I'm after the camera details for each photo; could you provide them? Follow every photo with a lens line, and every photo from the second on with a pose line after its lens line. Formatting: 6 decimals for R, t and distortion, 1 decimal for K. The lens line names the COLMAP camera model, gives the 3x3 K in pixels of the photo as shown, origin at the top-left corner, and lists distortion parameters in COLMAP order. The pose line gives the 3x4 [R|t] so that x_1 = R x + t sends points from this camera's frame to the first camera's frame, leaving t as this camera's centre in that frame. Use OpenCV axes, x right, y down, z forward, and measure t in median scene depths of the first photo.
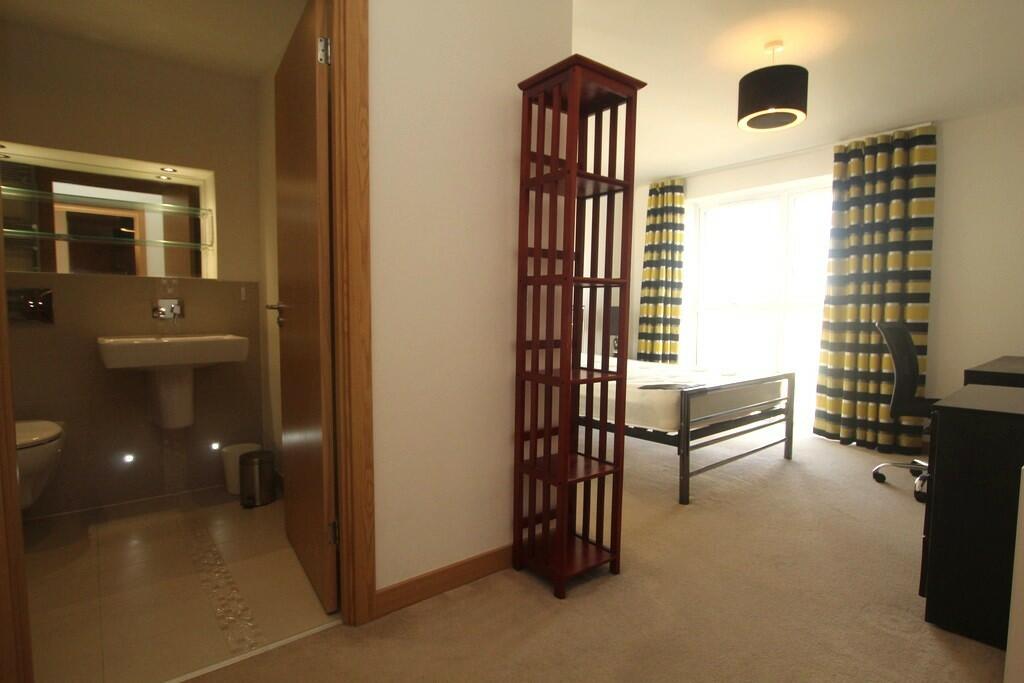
lens RADIAL K [[524.9, 0, 510.8], [0, 524.9, 345.5], [0, 0, 1]] dist [-0.026919, 0.001619]
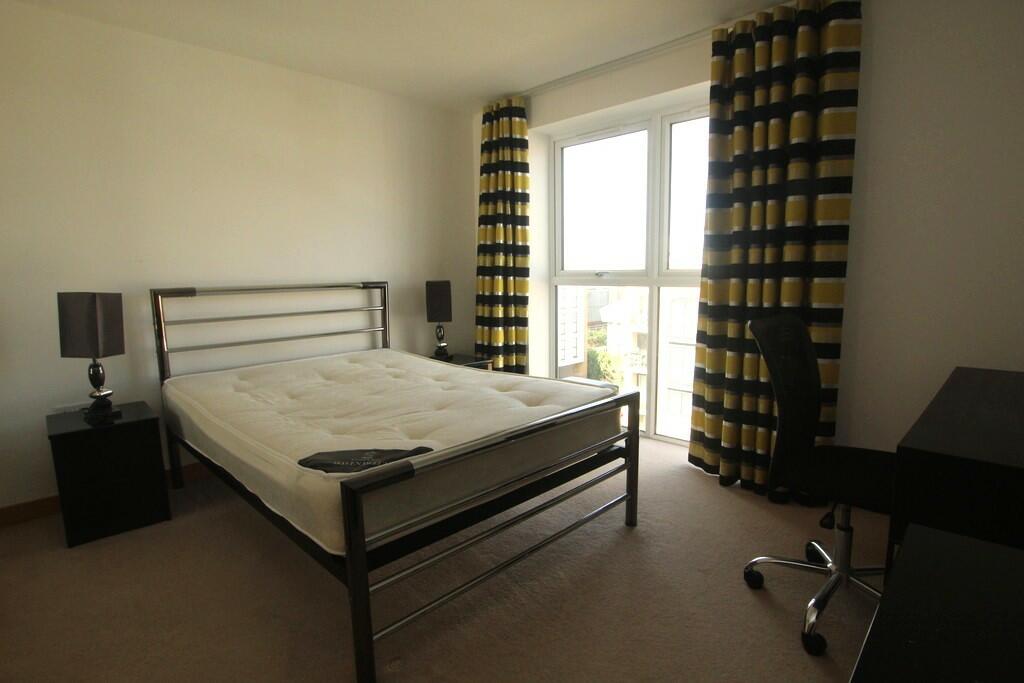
lens RADIAL K [[524.9, 0, 512.6], [0, 524.9, 344.9], [0, 0, 1]] dist [-0.026919, 0.001619]
pose [[0.995402, -0.033188, 0.089847, 0.309954], [0.026177, 0.996600, 0.078117, -0.054361], [-0.092134, -0.075406, 0.992887, 0.358715]]
